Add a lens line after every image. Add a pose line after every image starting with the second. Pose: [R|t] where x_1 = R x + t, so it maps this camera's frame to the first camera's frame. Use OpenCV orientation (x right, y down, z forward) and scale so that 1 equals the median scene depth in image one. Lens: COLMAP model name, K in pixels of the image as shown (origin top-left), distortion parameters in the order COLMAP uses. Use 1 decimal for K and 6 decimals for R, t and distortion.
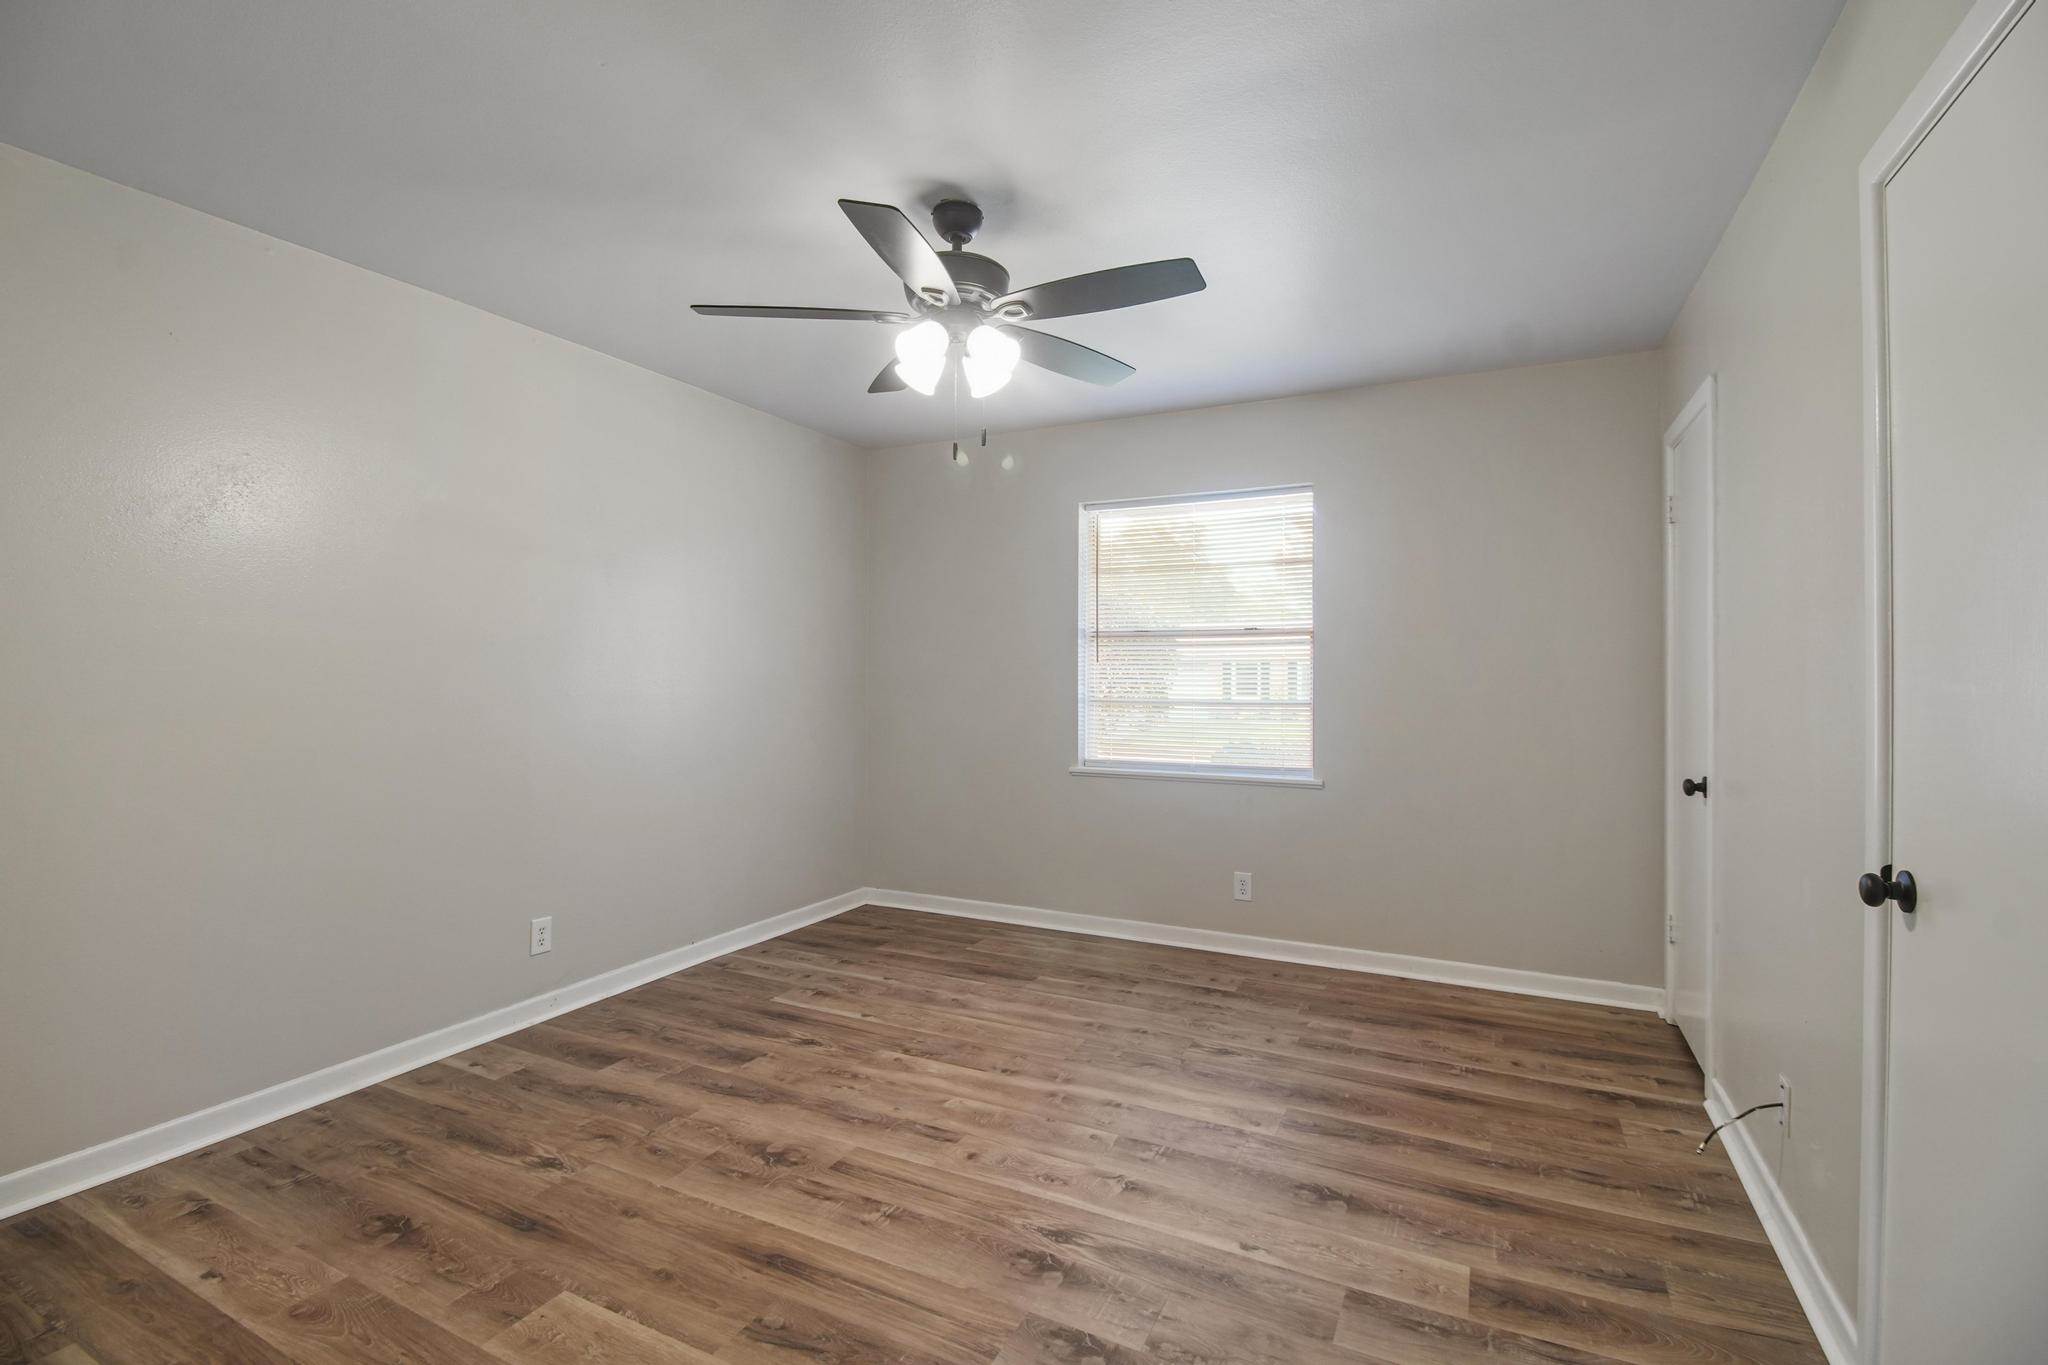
lens RADIAL K [[933.1, 0, 1015.2], [0, 933.1, 693.2], [0, 0, 1]] dist [0.002238, -0.014985]
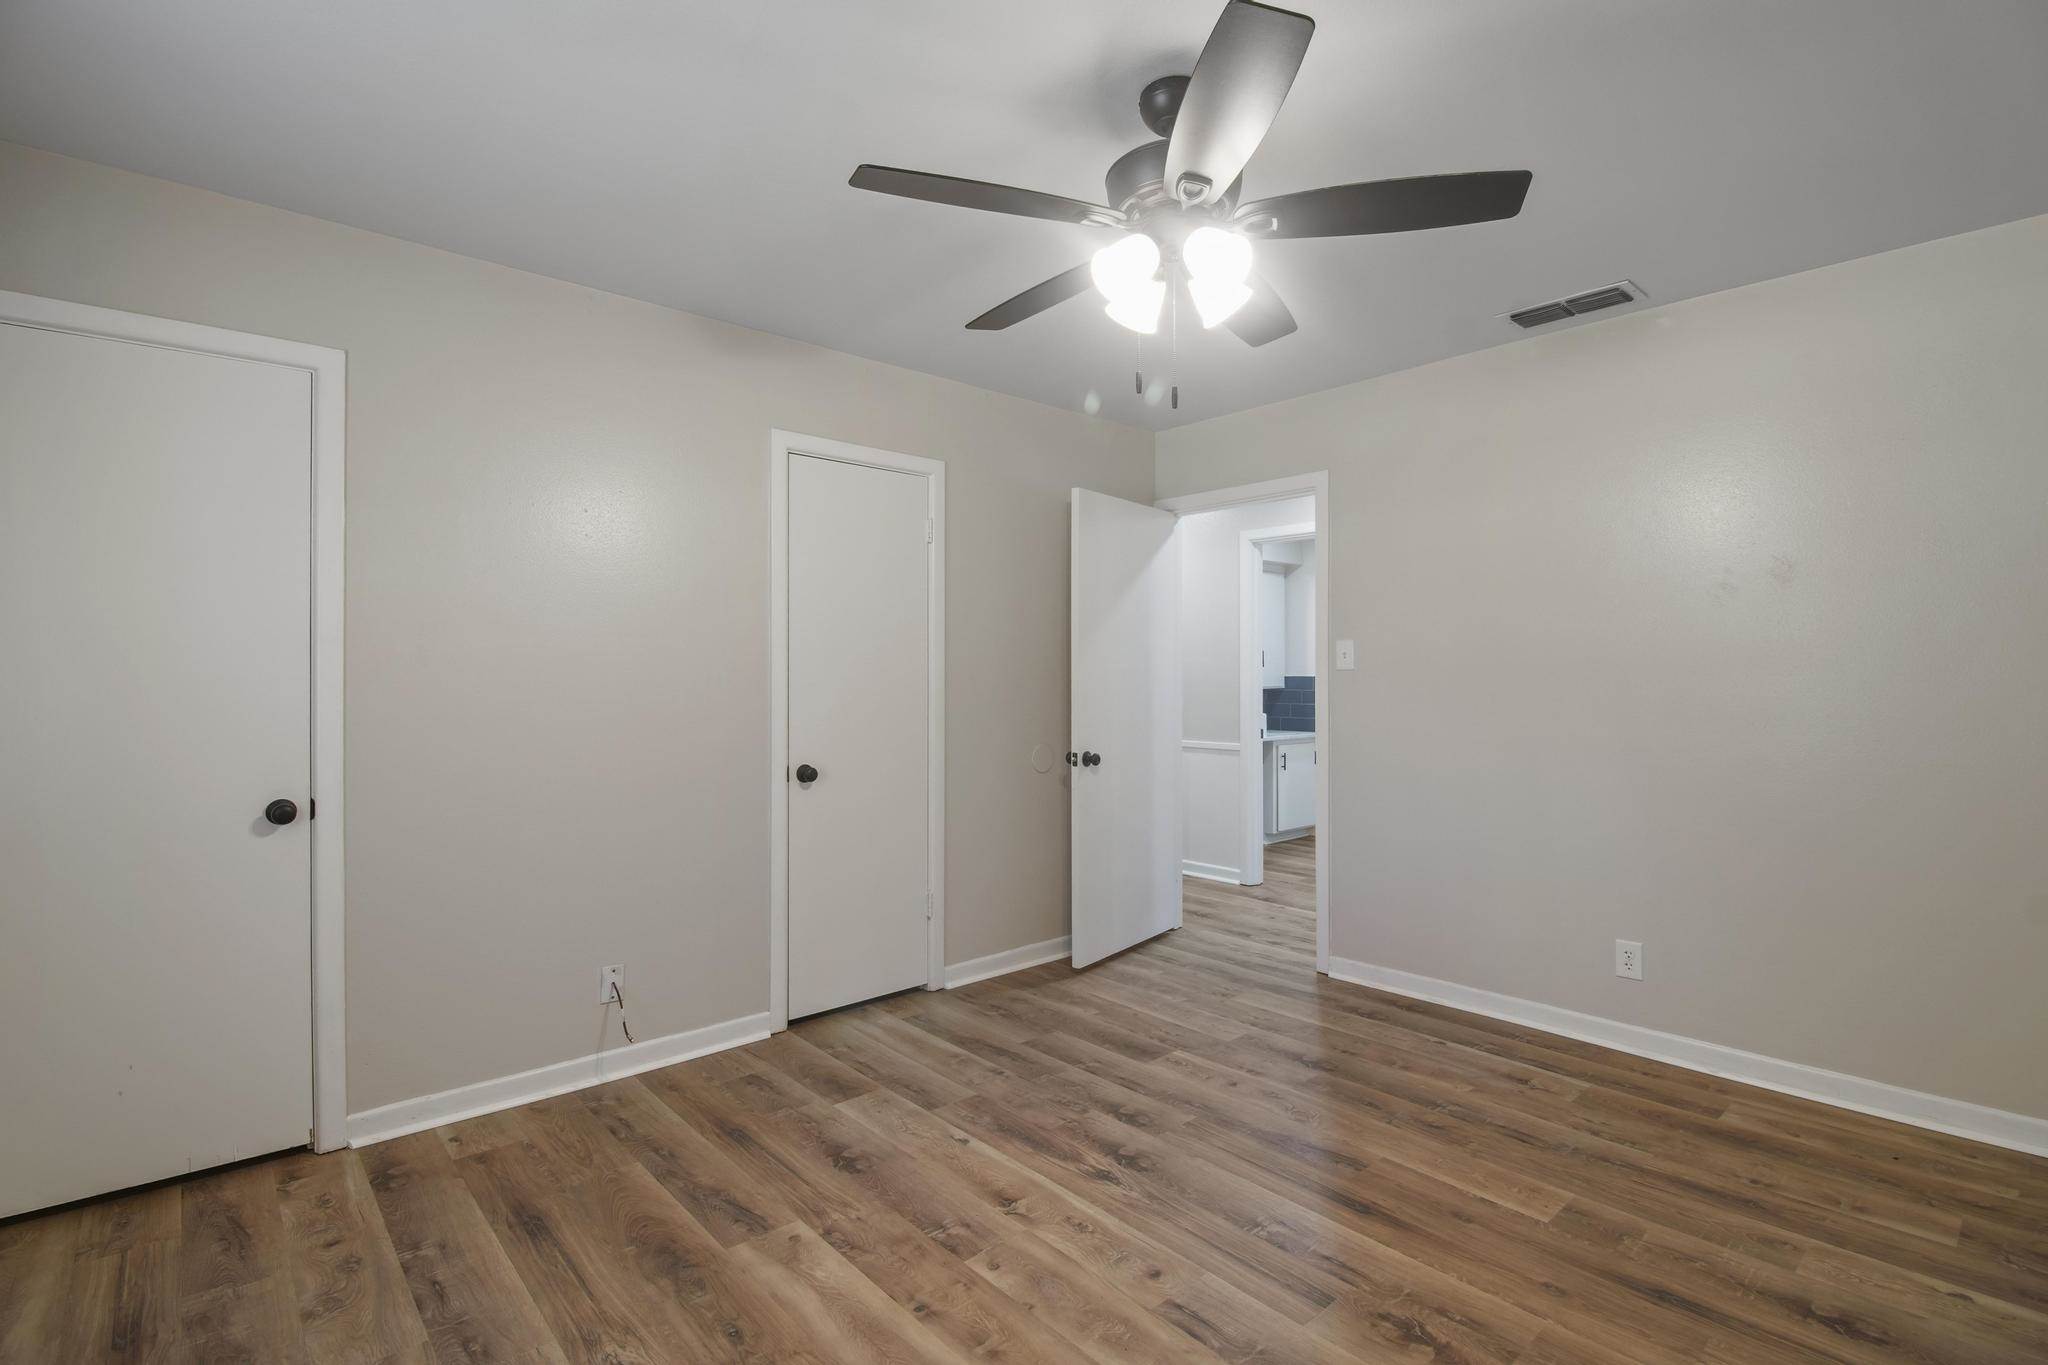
lens RADIAL K [[933.1, 0, 1015.2], [0, 933.1, 693.2], [0, 0, 1]] dist [0.002238, -0.014985]
pose [[-0.927960, -0.007427, 0.372605, -0.246885], [0.006091, 0.999366, 0.035091, -0.043716], [-0.372629, 0.034832, -0.927326, 1.889861]]
